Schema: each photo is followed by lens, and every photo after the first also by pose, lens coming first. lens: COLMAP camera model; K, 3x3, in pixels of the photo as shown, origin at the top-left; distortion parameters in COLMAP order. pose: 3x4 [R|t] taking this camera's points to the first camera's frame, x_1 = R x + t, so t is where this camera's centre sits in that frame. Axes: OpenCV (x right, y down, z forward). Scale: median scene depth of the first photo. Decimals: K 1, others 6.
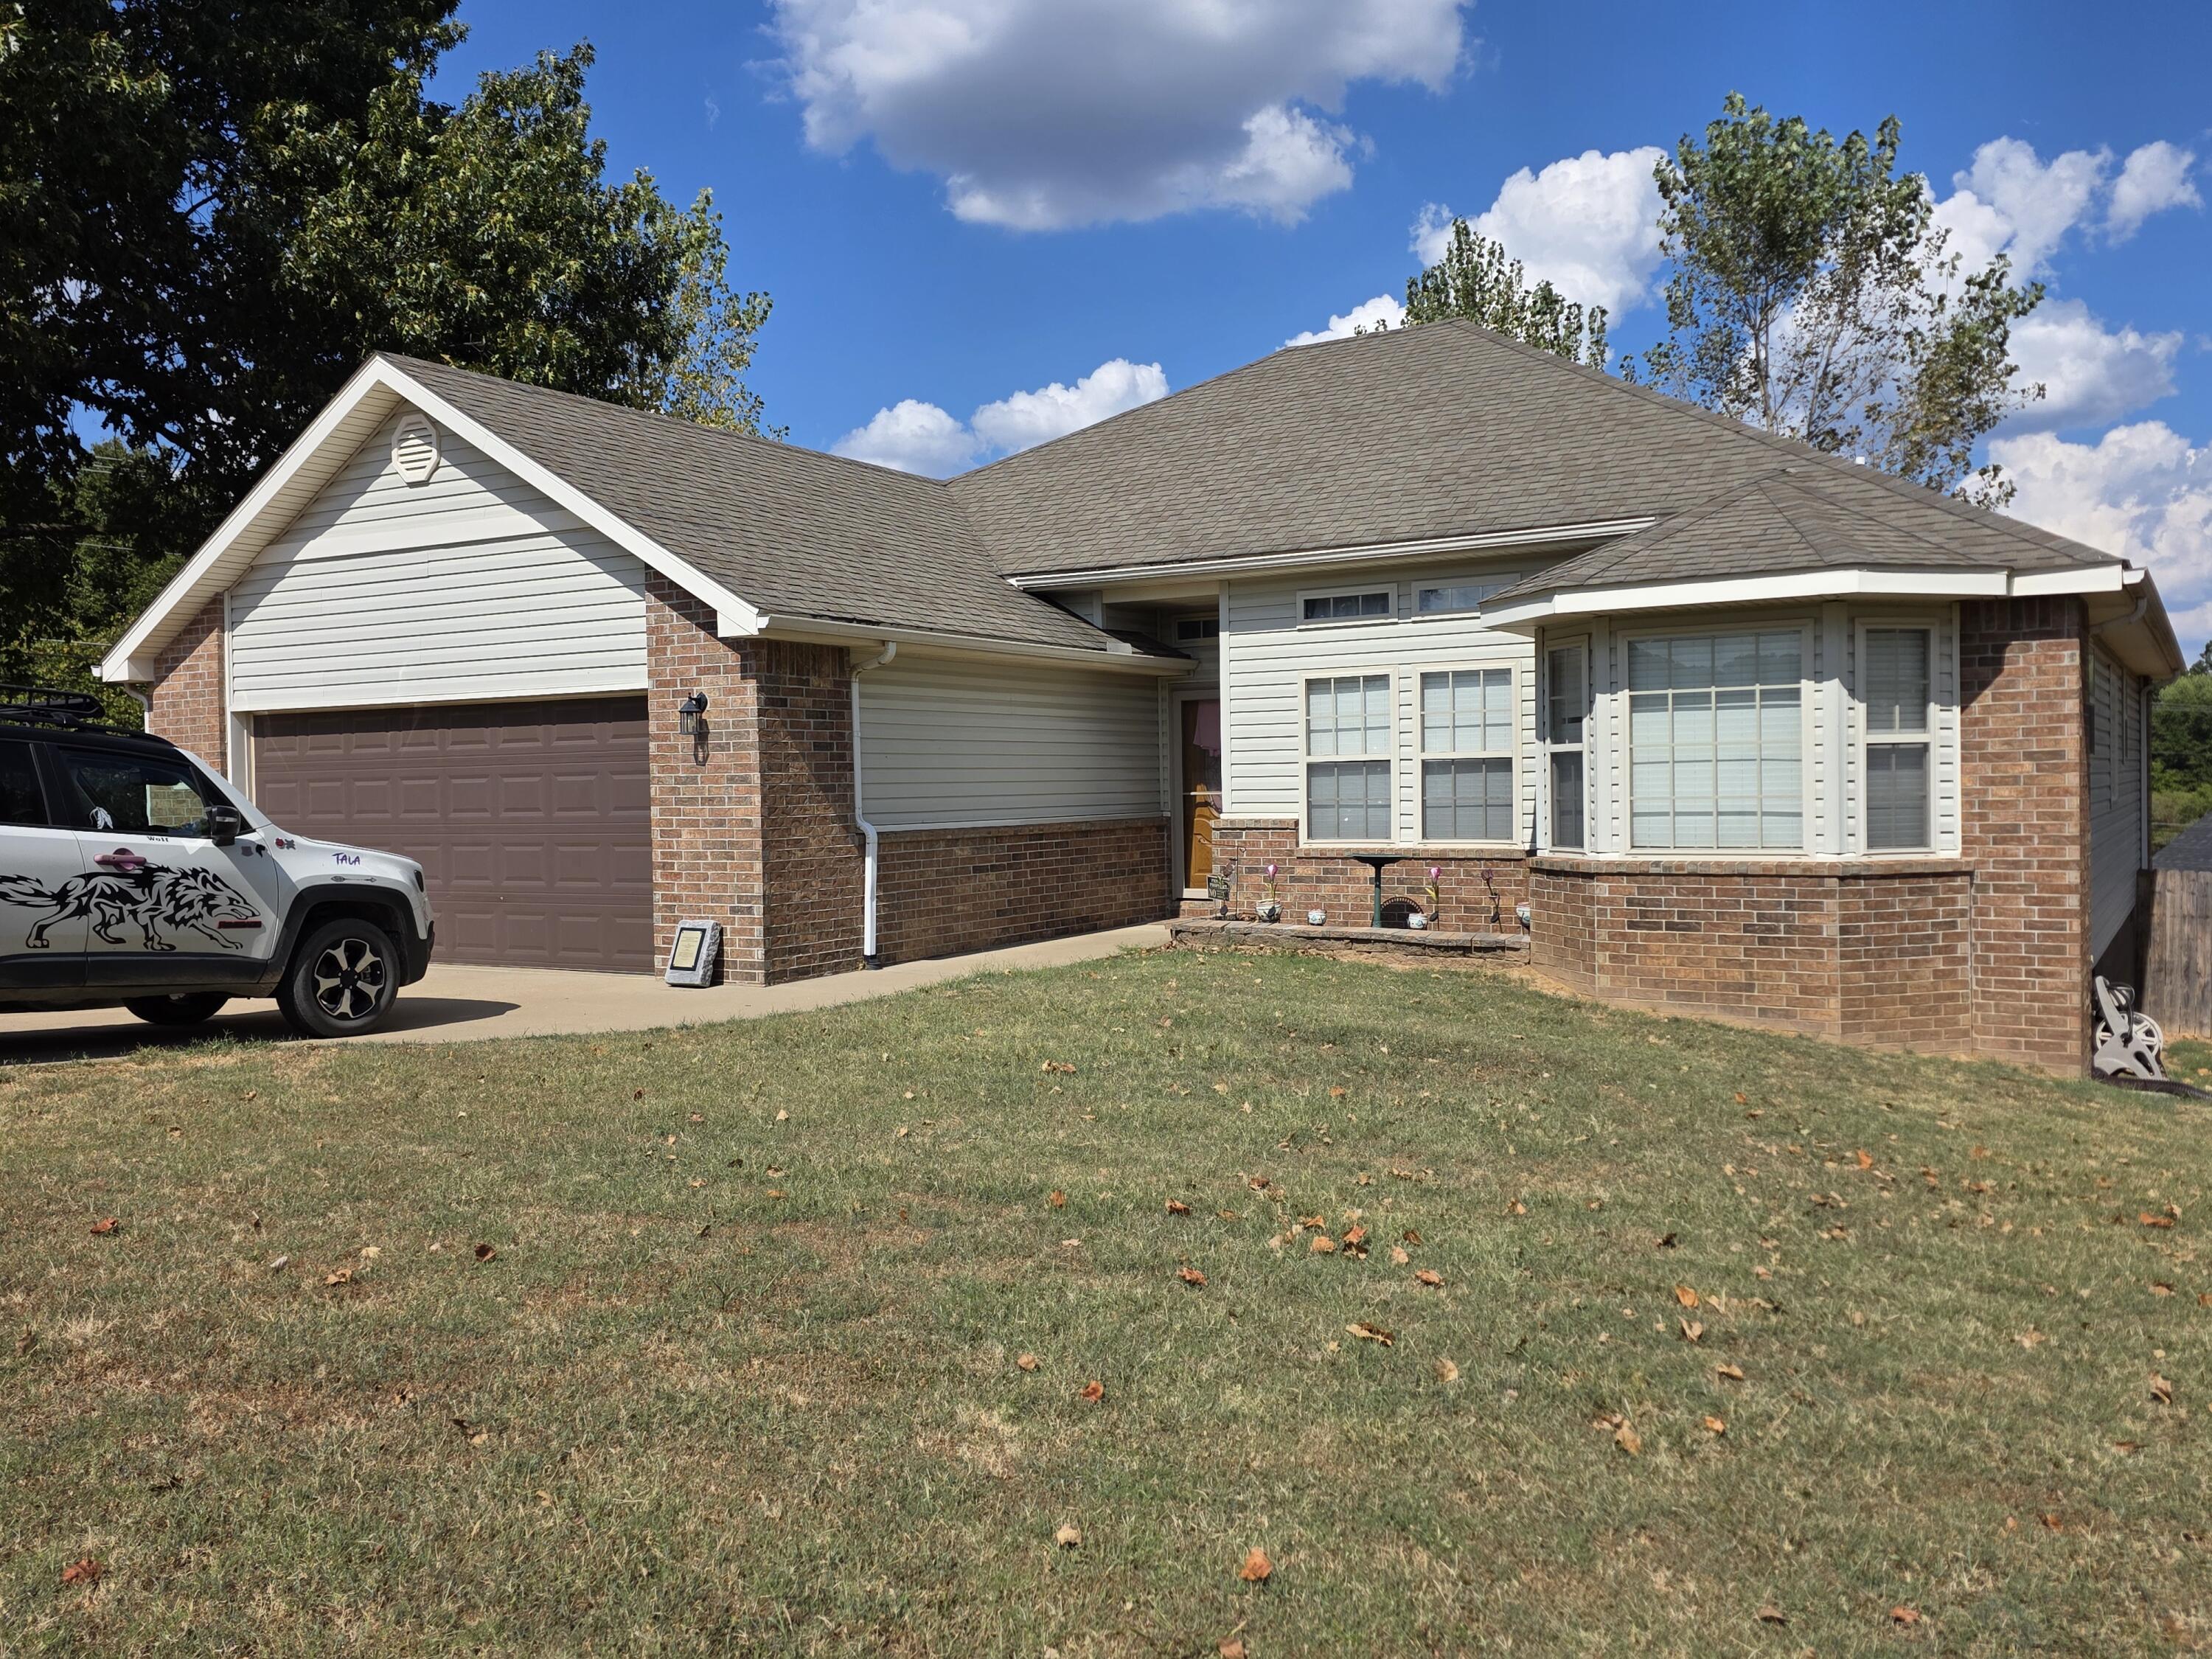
lens RADIAL K [[1800.1, 0, 1139.1], [0, 1800.1, 827.7], [0, 0, 1]] dist [0.093787, -0.080293]
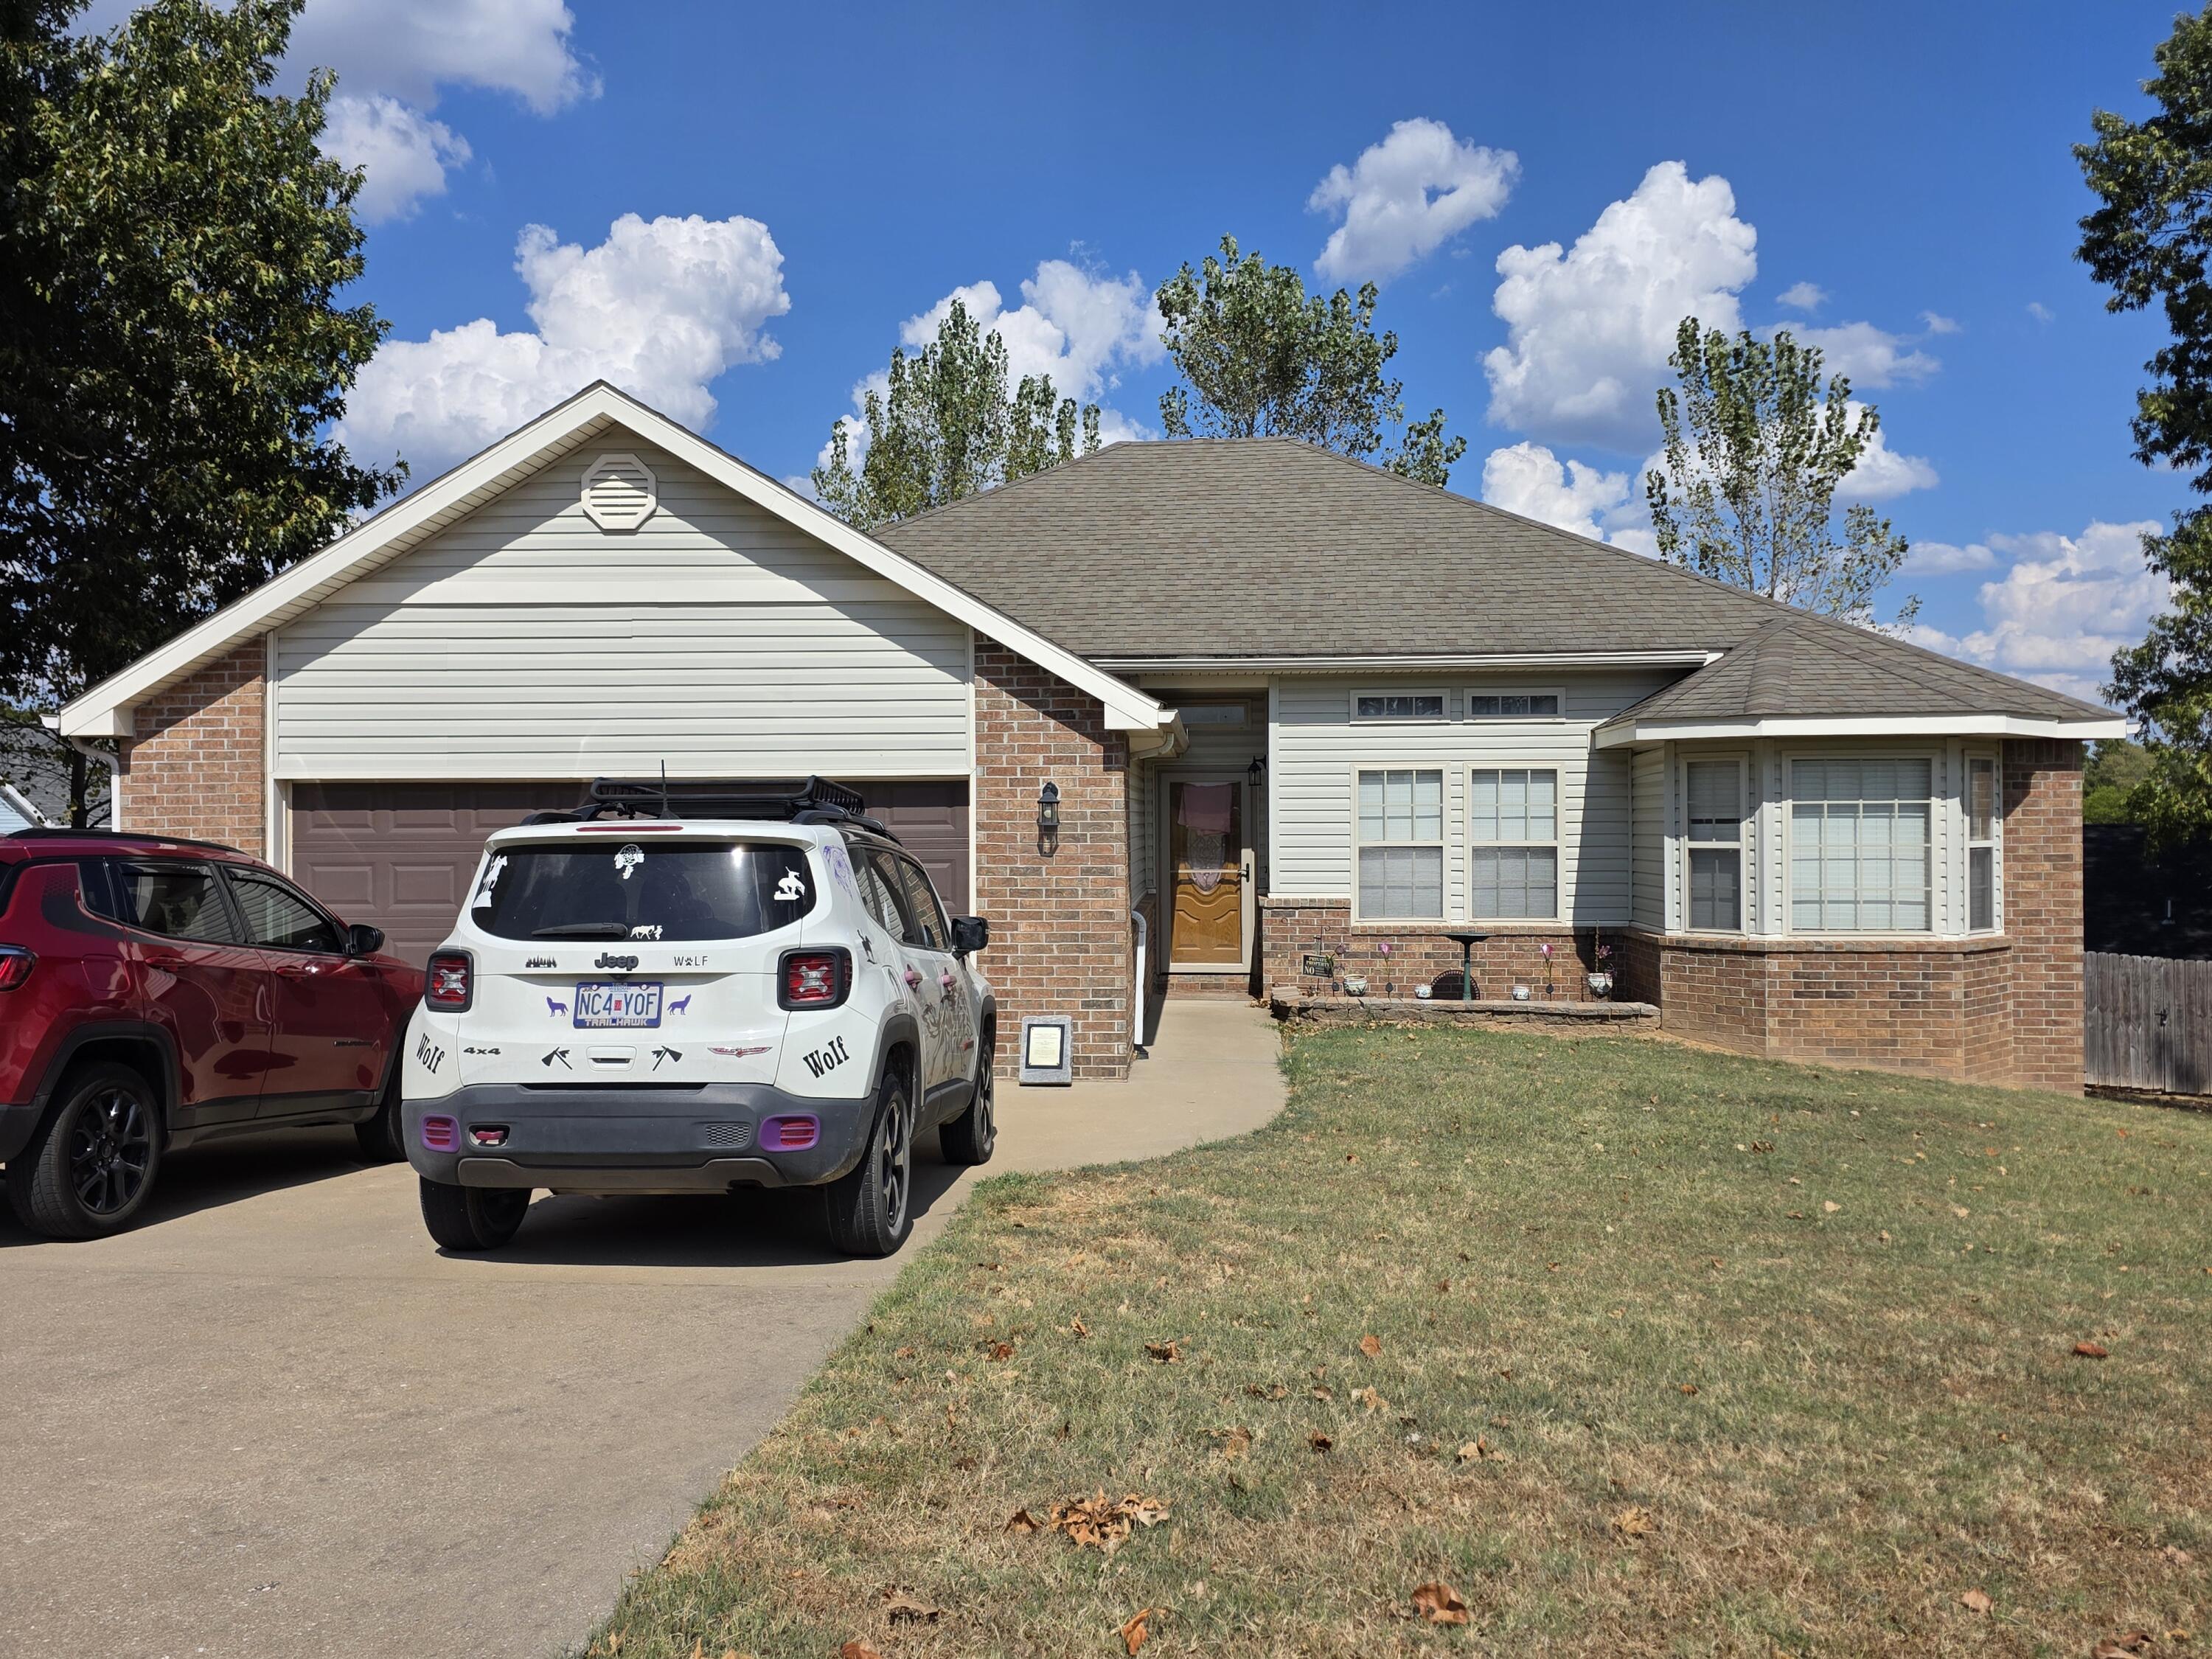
lens RADIAL K [[1800.1, 0, 1139.1], [0, 1800.1, 827.7], [0, 0, 1]] dist [0.093787, -0.080293]
pose [[0.886966, 0.011221, 0.461698, -0.655904], [-0.000453, 0.999725, -0.023426, -0.027678], [-0.461834, 0.020569, 0.886728, 0.119945]]
